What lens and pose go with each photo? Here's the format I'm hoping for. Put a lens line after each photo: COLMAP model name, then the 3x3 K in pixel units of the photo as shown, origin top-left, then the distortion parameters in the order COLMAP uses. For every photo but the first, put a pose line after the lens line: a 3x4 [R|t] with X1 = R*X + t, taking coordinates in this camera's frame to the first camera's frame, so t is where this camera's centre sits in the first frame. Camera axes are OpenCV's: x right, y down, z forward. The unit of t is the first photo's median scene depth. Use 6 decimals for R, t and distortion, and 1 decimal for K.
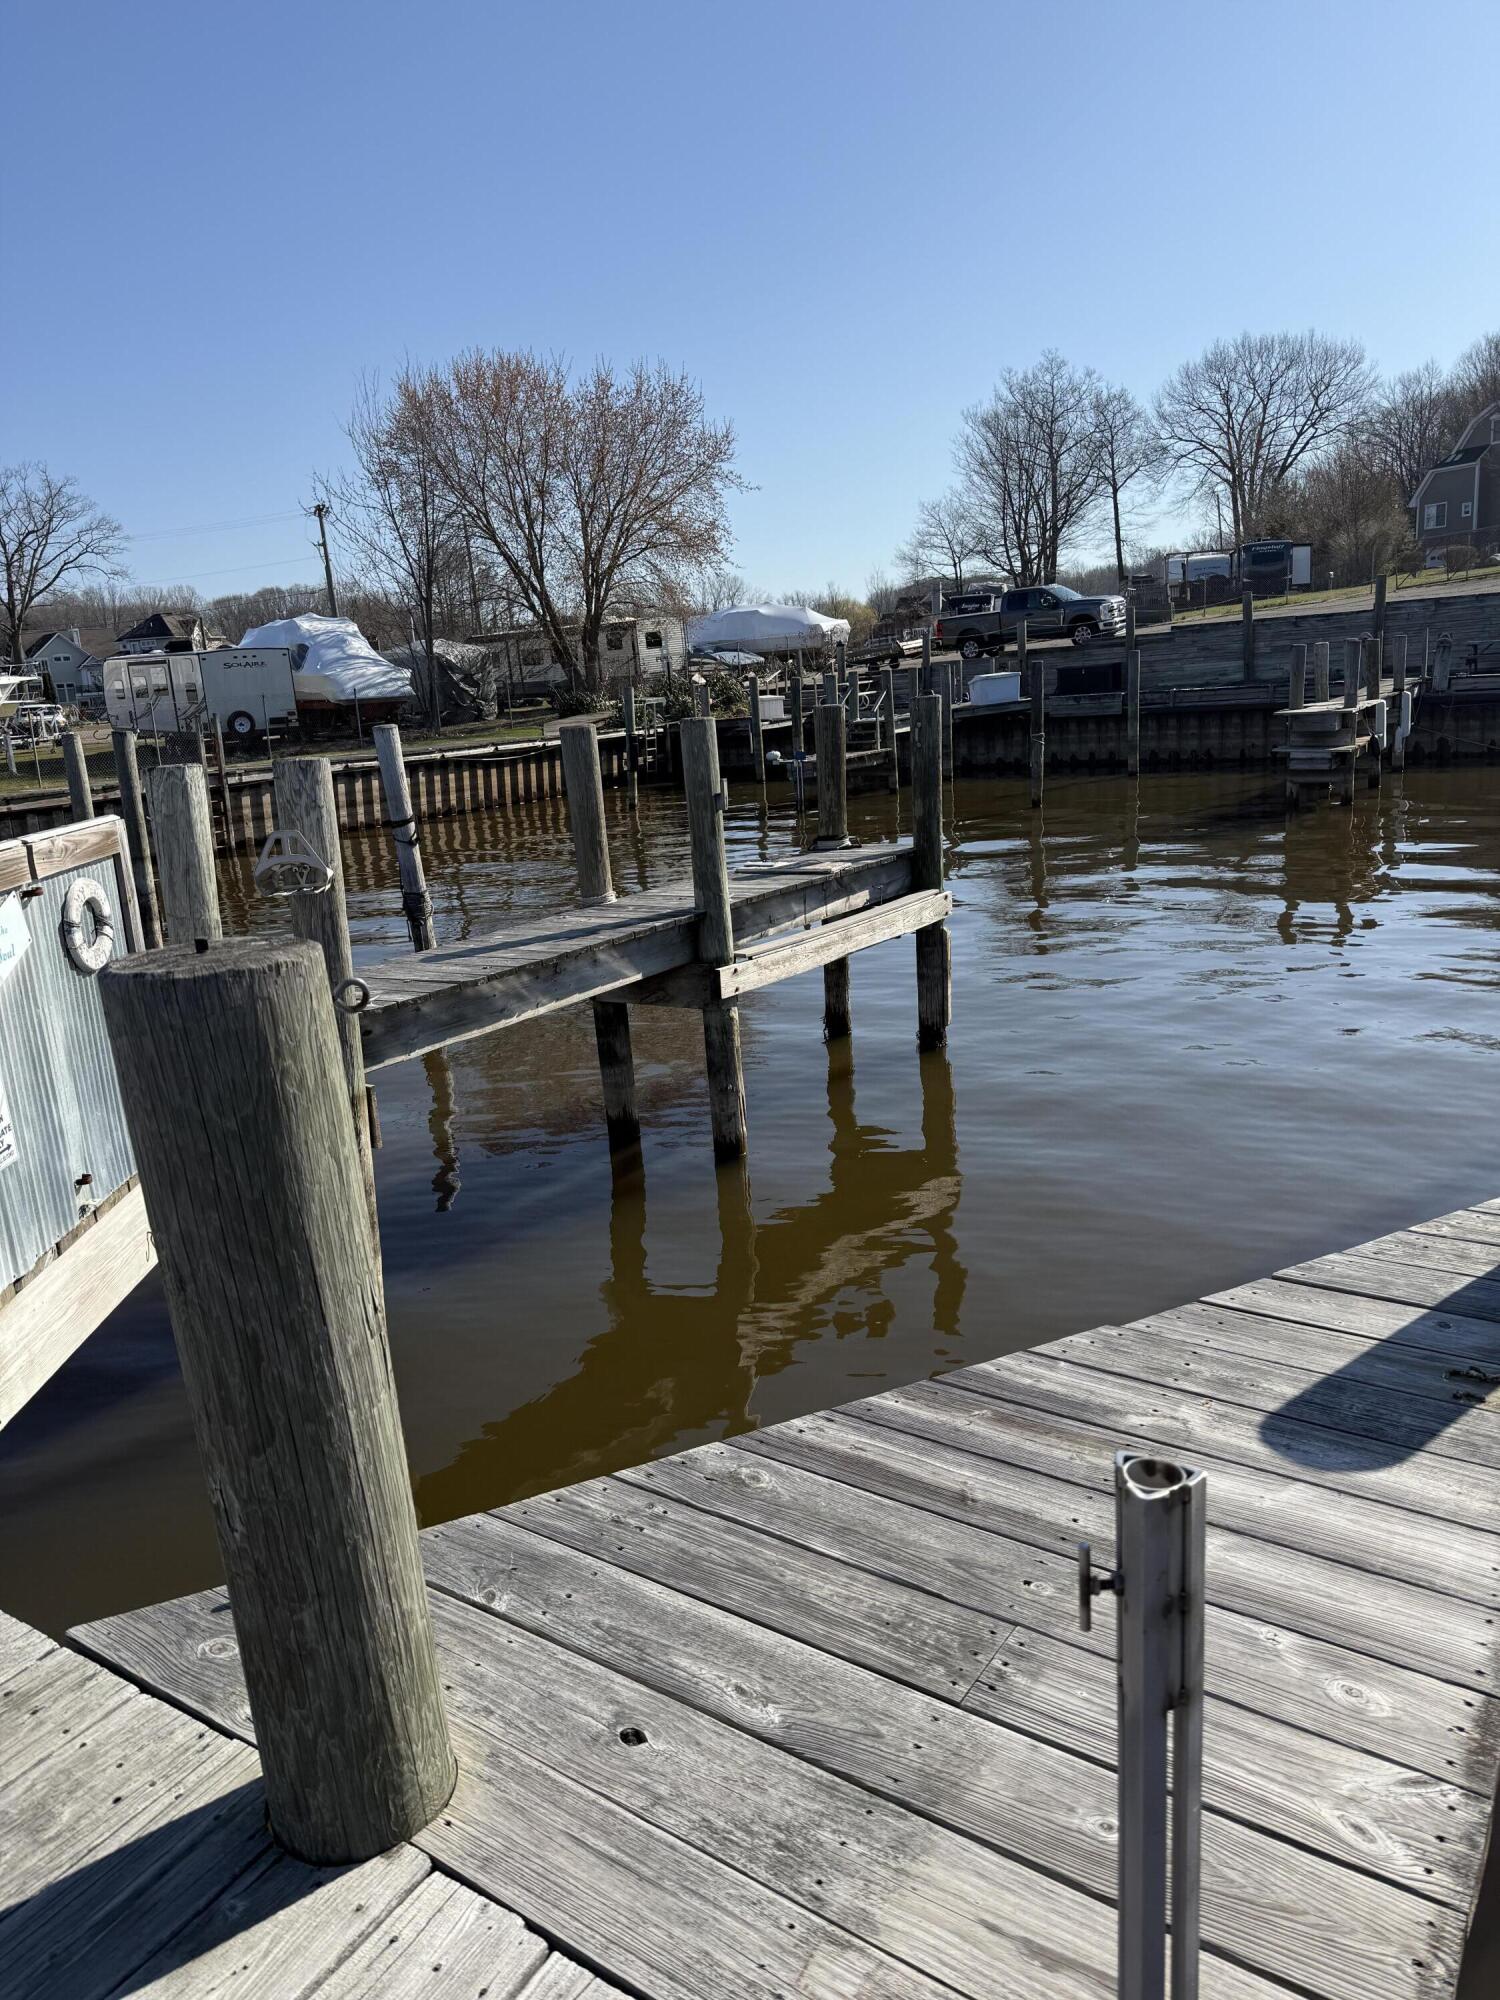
lens RADIAL K [[1424.4, 0, 735.6], [0, 1424.4, 1007.8], [0, 0, 1]] dist [0.032780, -0.045008]
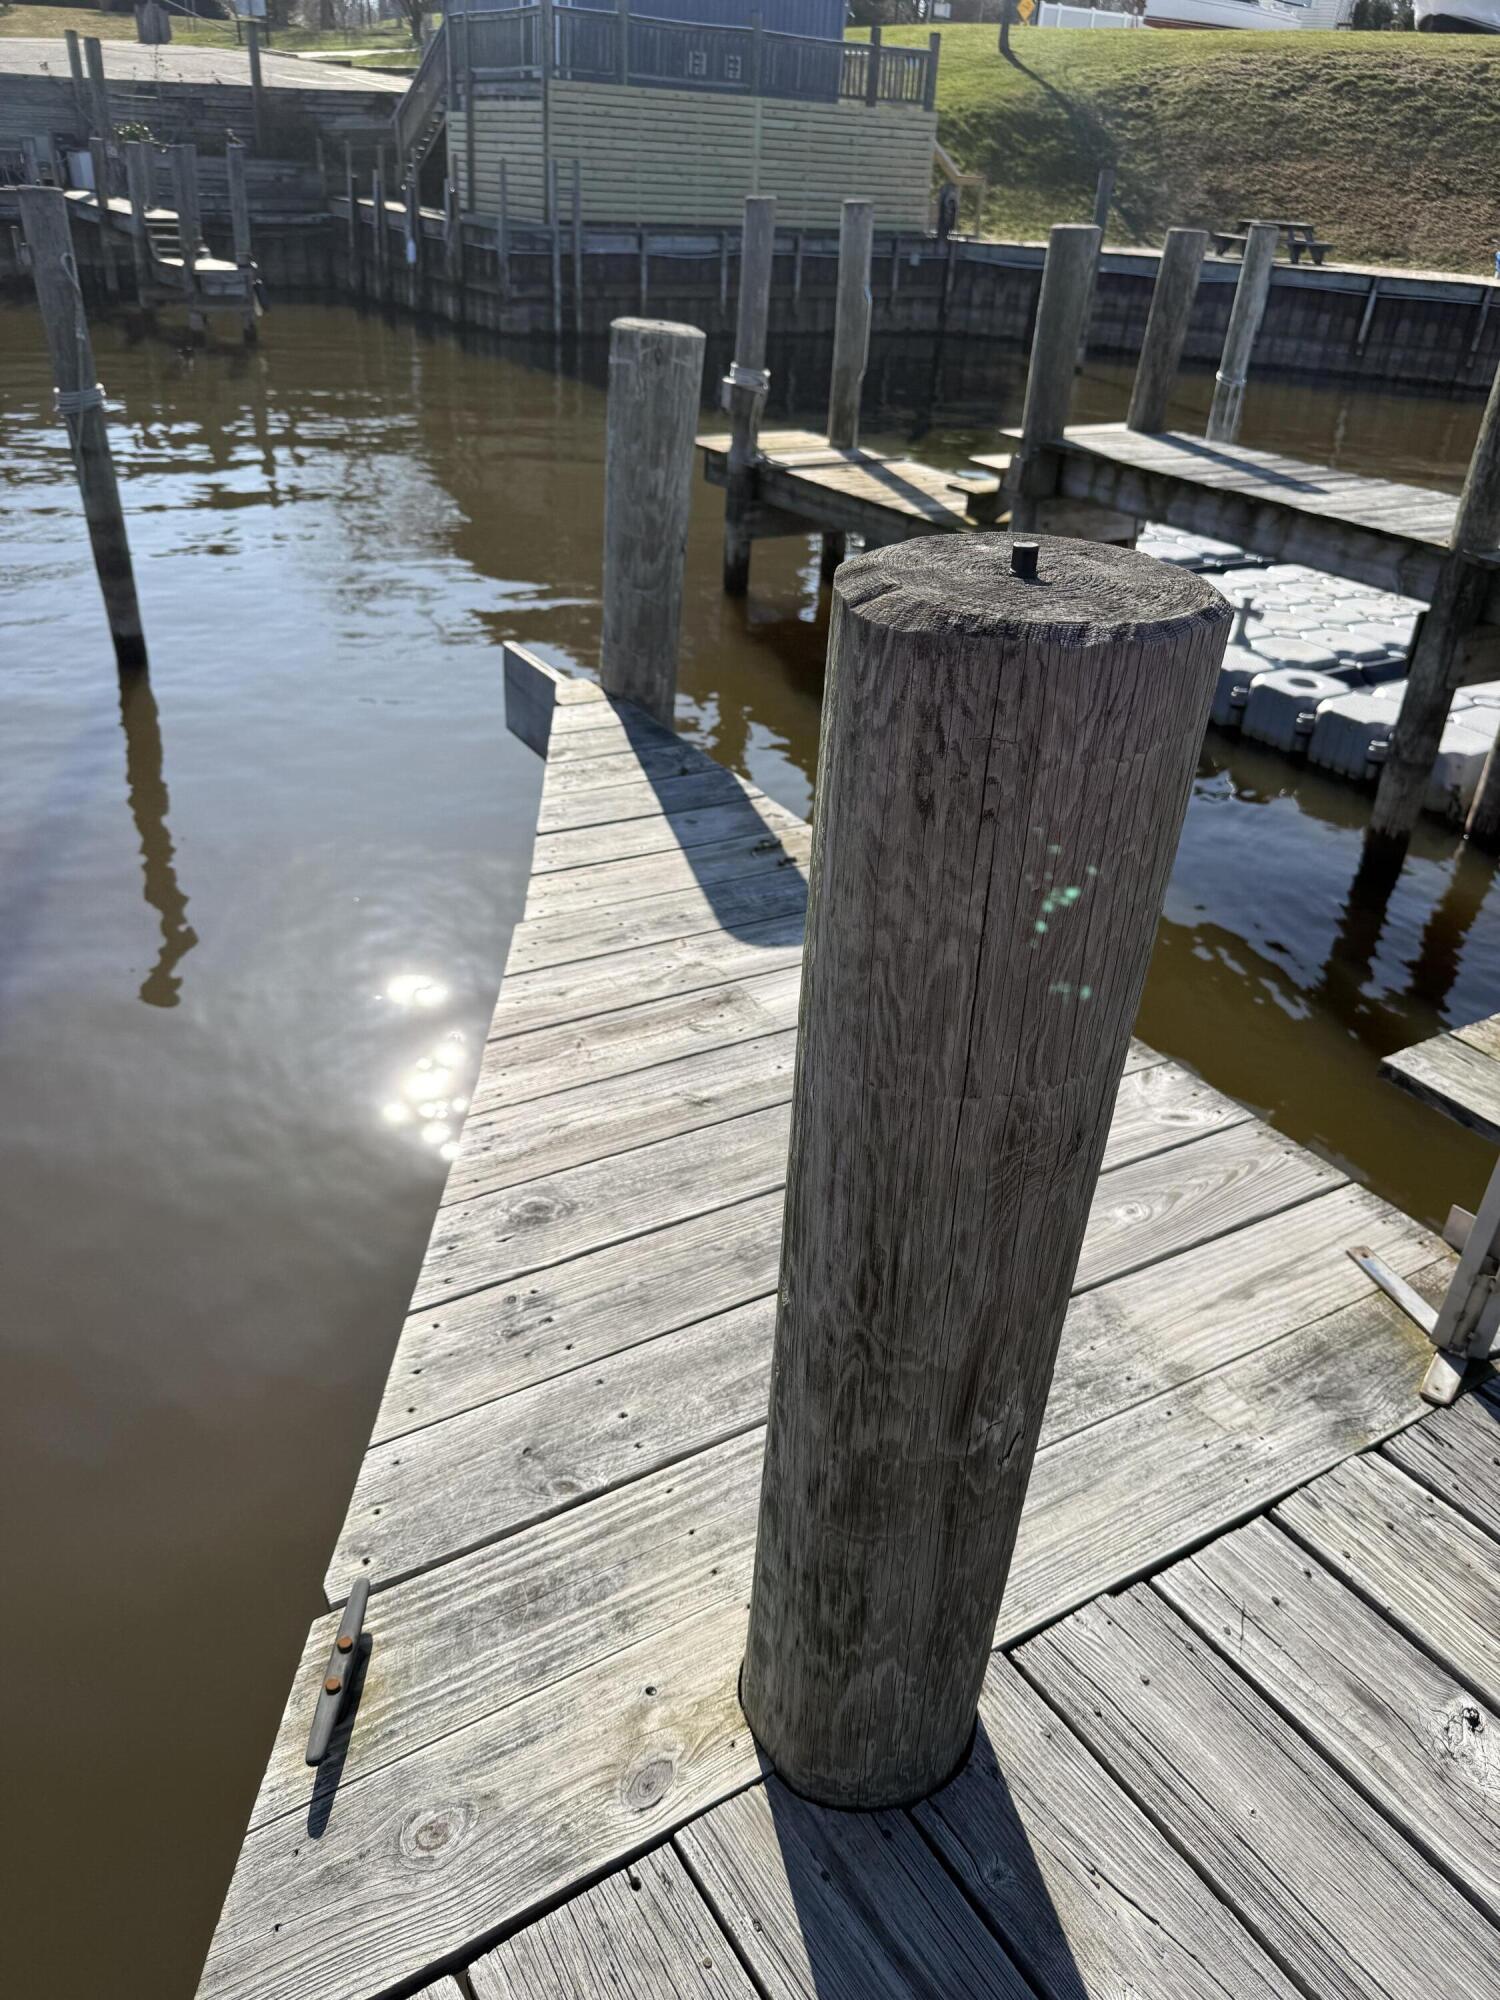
lens RADIAL K [[1424.4, 0, 765.1], [0, 1424.4, 1003.6], [0, 0, 1]] dist [0.032780, -0.045008]
pose [[0.391395, -0.388052, 0.834401, -0.046260], [0.135877, 0.921170, 0.364669, -0.004895], [-0.910136, -0.029354, 0.413269, 0.044029]]
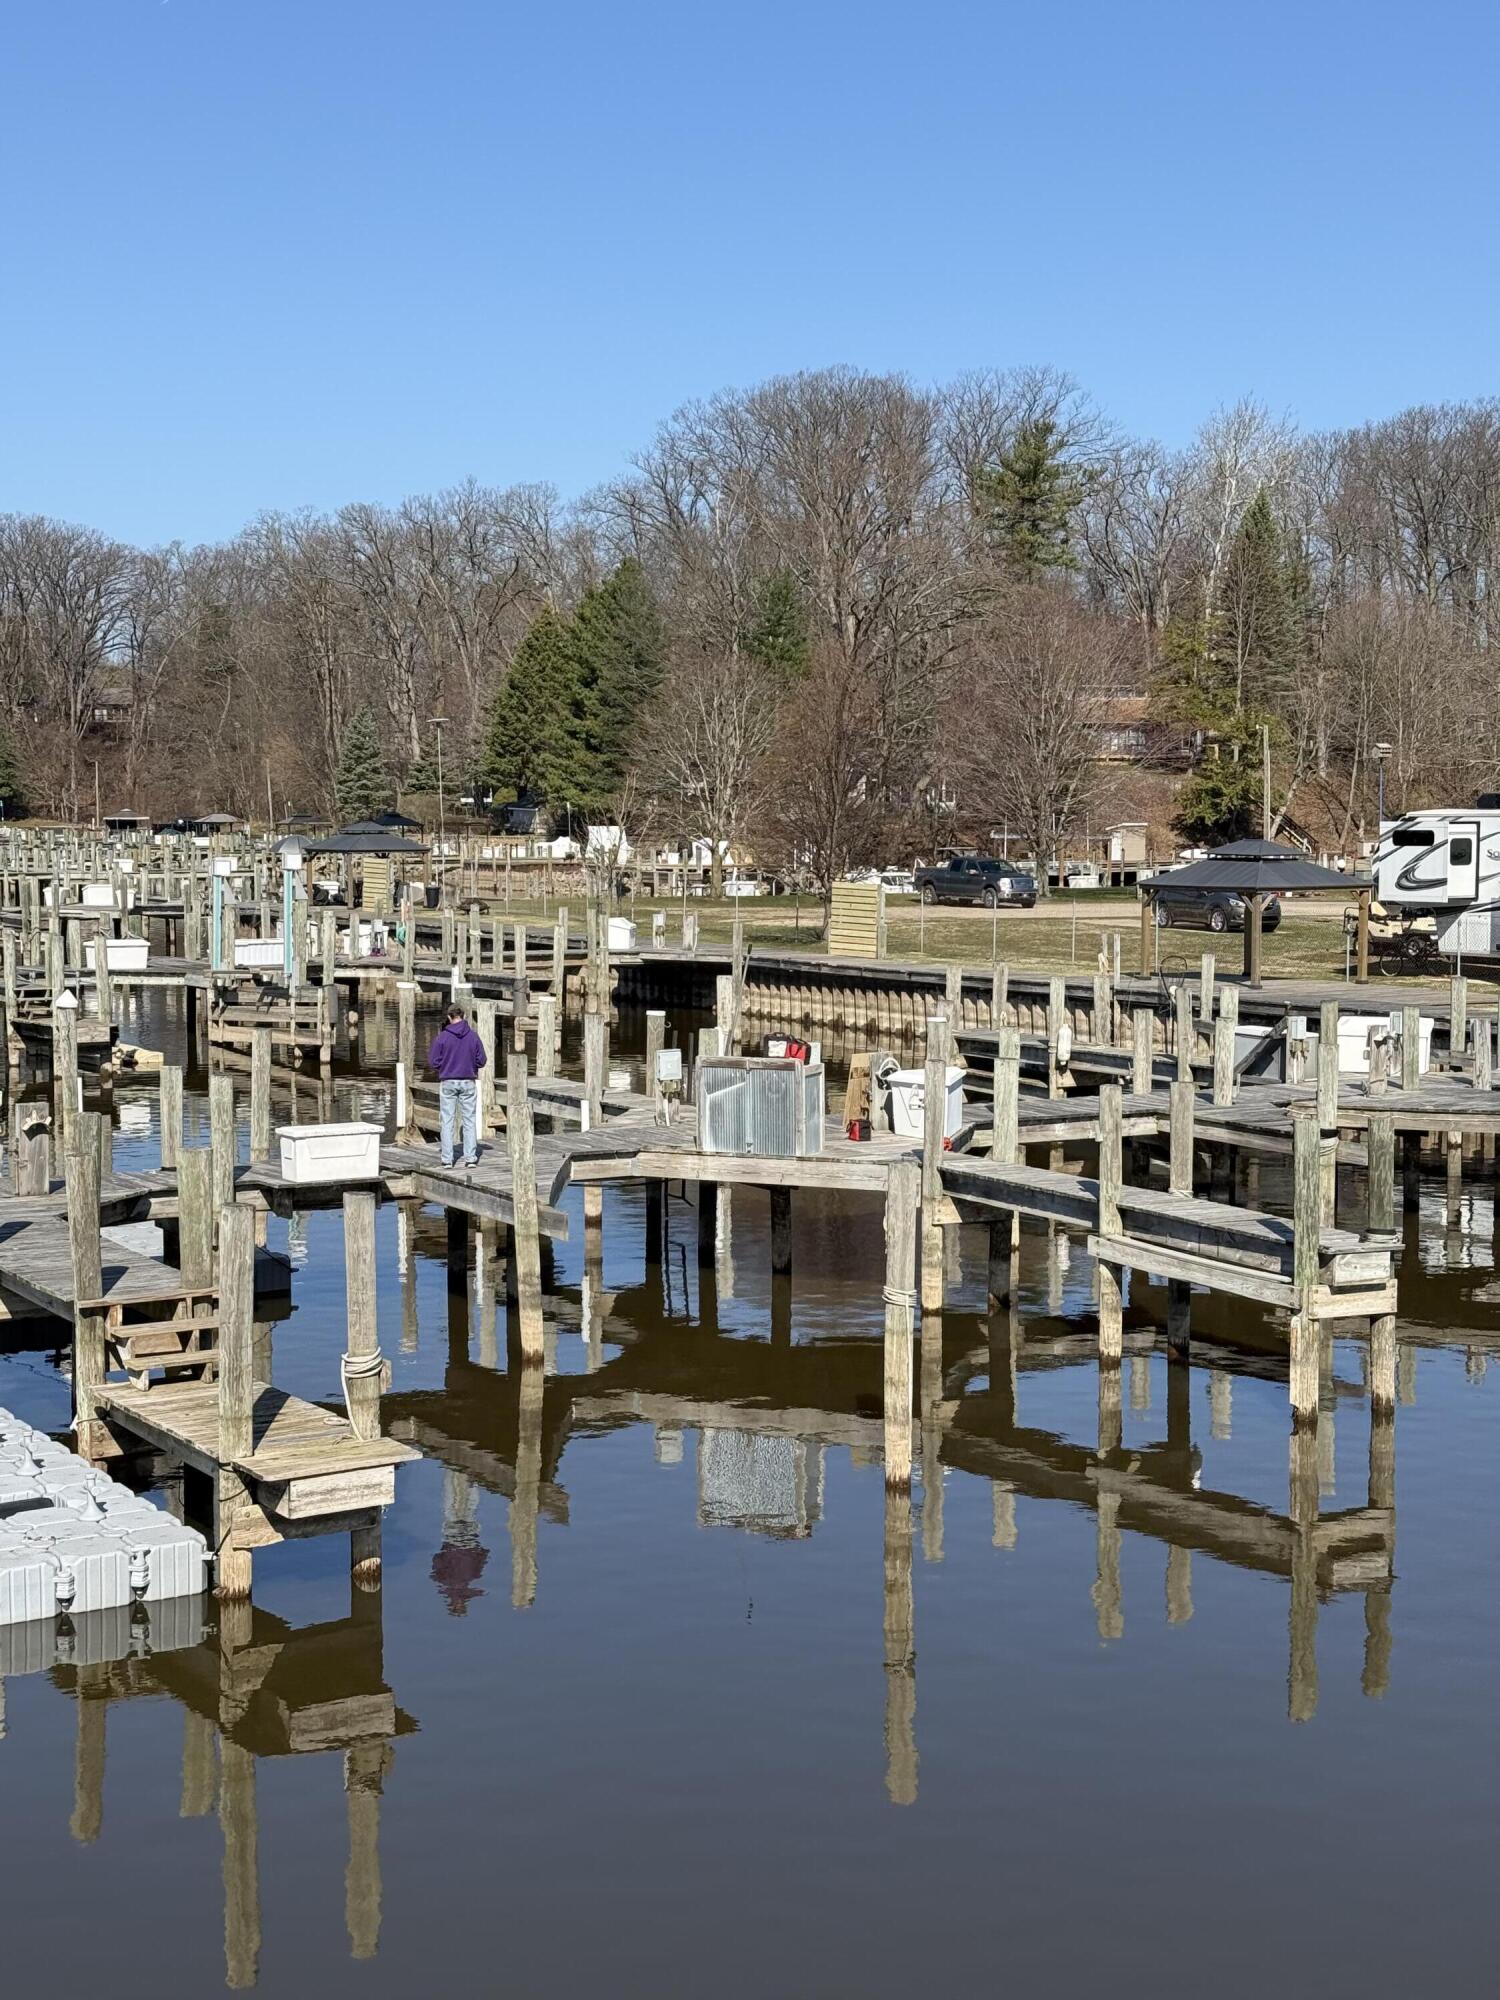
lens RADIAL K [[2774.5, 0, 744.7], [0, 2774.5, 1020.9], [0, 0, 1]] dist [0.167440, 0.000000]
pose [[-0.422719, 0.134433, -0.896234, 0.809318], [-0.190383, 0.953696, 0.232849, -0.252266], [0.886038, 0.269057, -0.377552, 0.482217]]
